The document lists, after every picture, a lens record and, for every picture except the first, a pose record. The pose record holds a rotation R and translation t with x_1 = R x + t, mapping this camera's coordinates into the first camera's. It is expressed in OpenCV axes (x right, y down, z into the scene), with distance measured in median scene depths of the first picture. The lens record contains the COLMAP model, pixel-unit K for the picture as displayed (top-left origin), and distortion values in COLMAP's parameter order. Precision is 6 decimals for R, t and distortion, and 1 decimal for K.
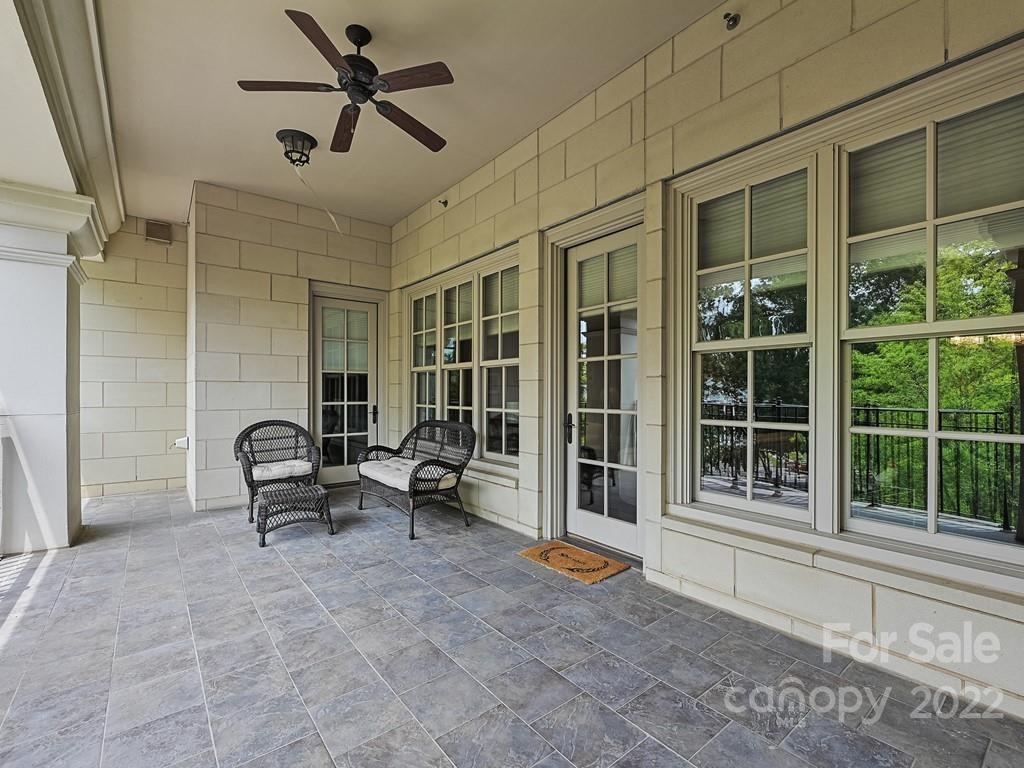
lens RADIAL K [[460.9, 0, 509.5], [0, 460.9, 377.3], [0, 0, 1]] dist [0.000217, 0.000008]
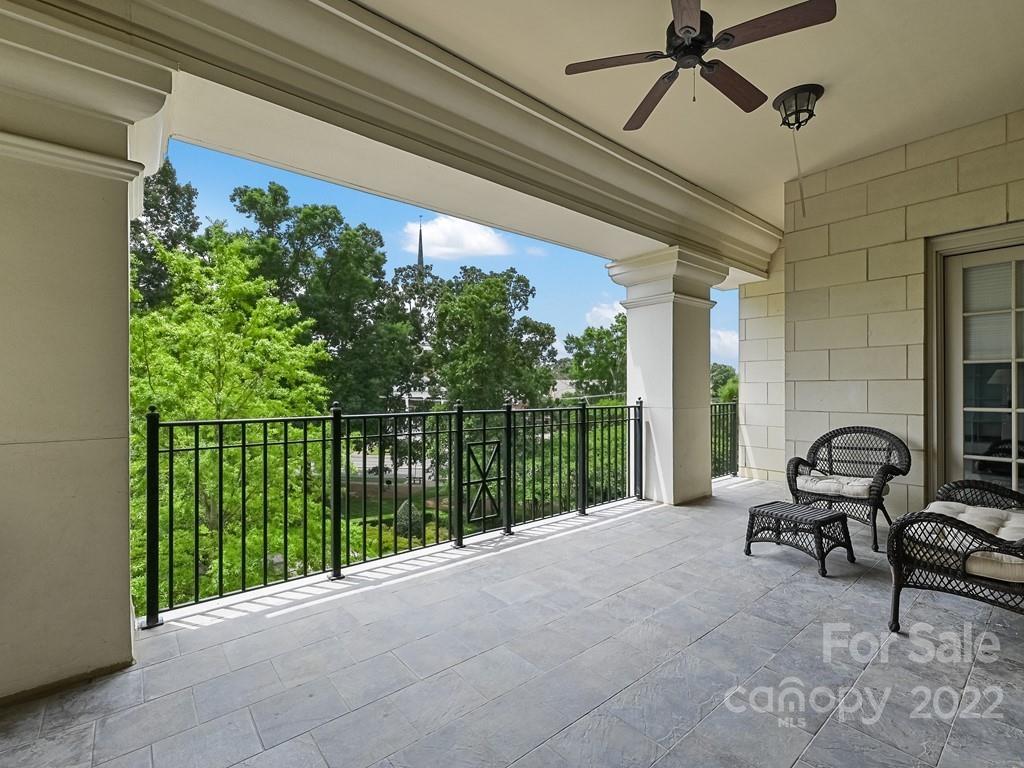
lens RADIAL K [[460.9, 0, 509.5], [0, 460.9, 377.3], [0, 0, 1]] dist [0.000217, 0.000008]
pose [[0.029170, -0.027615, -0.999193, 0.391405], [0.036566, 0.998979, -0.026541, 0.004839], [0.998905, -0.035762, 0.030150, 0.453494]]
